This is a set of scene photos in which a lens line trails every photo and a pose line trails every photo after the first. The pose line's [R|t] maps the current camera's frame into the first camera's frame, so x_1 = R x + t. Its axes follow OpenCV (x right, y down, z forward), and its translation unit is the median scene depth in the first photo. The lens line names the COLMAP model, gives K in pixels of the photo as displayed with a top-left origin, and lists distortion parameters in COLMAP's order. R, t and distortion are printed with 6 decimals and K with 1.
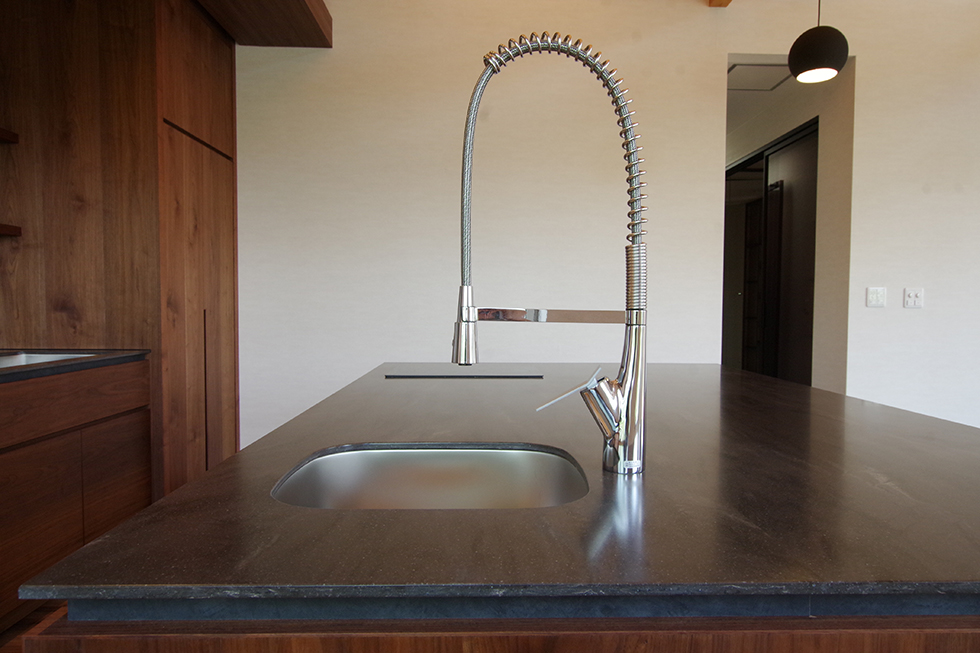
lens RADIAL K [[624.2, 0, 490.0], [0, 624.2, 326.5], [0, 0, 1]] dist [0.001709, 0.000012]
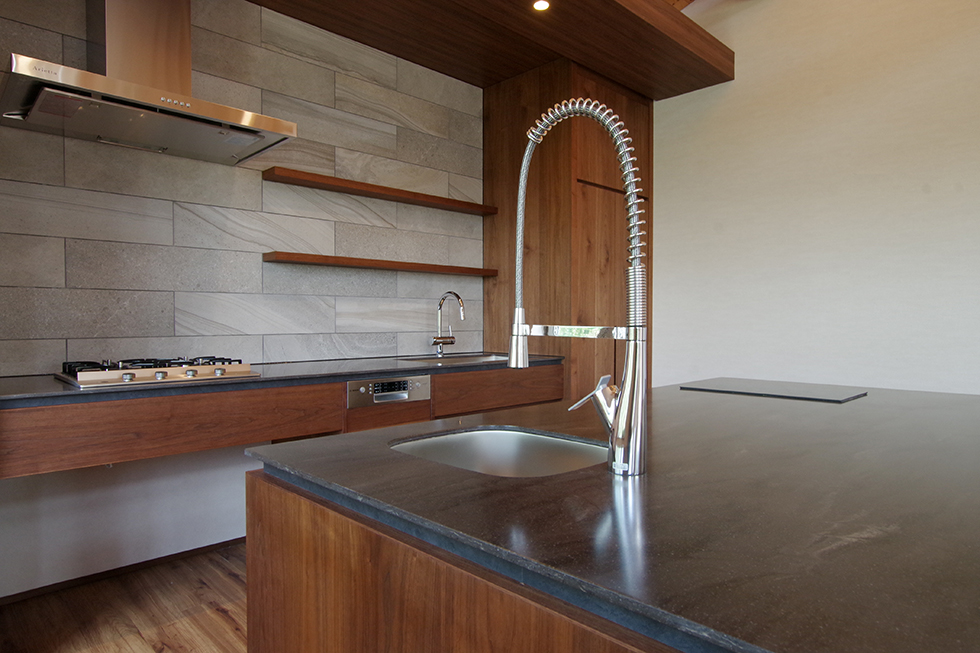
lens RADIAL K [[593.8, 0, 491.7], [0, 593.8, 329.6], [0, 0, 1]] dist [-0.018522, 0.015675]
pose [[0.684143, 0.007714, -0.729308, 0.261209], [-0.024308, 0.999630, -0.012229, -0.000788], [0.728943, 0.026094, 0.684077, 0.034989]]
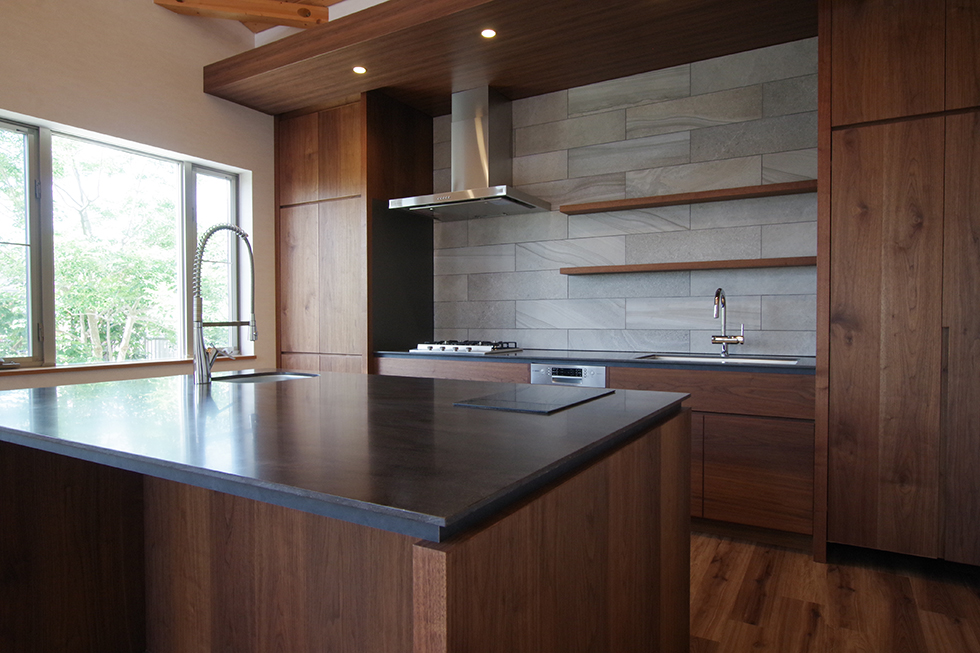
lens RADIAL K [[593.8, 0, 491.7], [0, 593.8, 329.6], [0, 0, 1]] dist [-0.018522, 0.015675]
pose [[-0.522414, 0.012455, -0.852601, 0.540956], [-0.032039, 0.998901, 0.034223, -0.036849], [0.852090, 0.045196, -0.521440, 1.055390]]
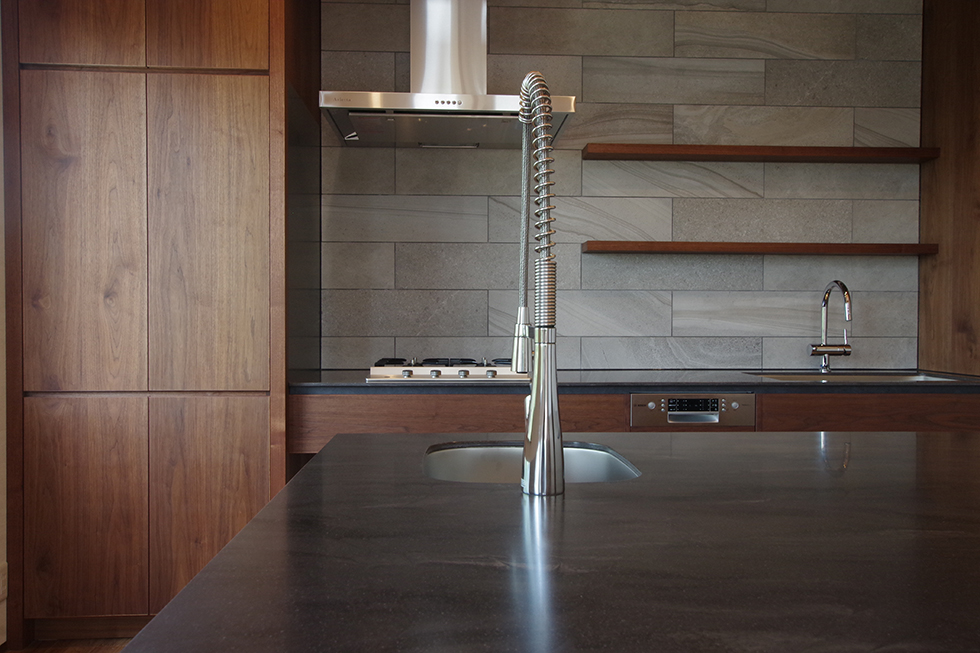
lens RADIAL K [[809.2, 0, 494.2], [0, 809.2, 332.1], [0, 0, 1]] dist [0.007319, 0.009774]
pose [[0.033466, 0.011456, -0.999374, 0.471139], [-0.040350, 0.999135, 0.010102, -0.009035], [0.998625, 0.039986, 0.033899, 0.281917]]
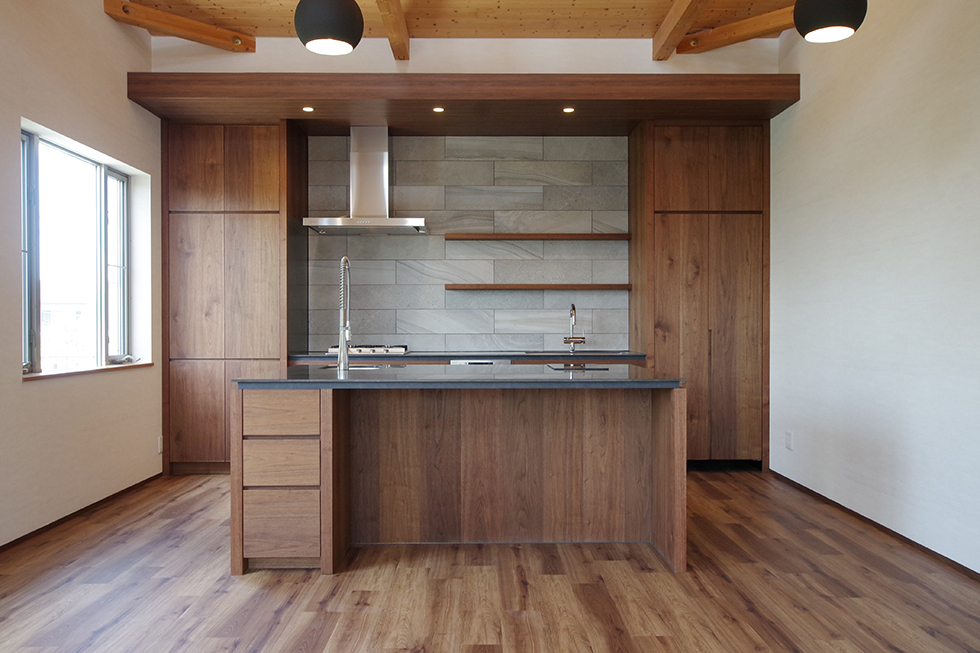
lens RADIAL K [[820.8, 0, 490.0], [0, 820.8, 326.5], [0, 0, 1]] dist [-0.006403, -0.000276]
pose [[-0.007719, -0.003895, -0.999963, 1.622969], [-0.035727, 0.999355, -0.003617, -0.012671], [0.999332, 0.035698, -0.007853, 0.609504]]
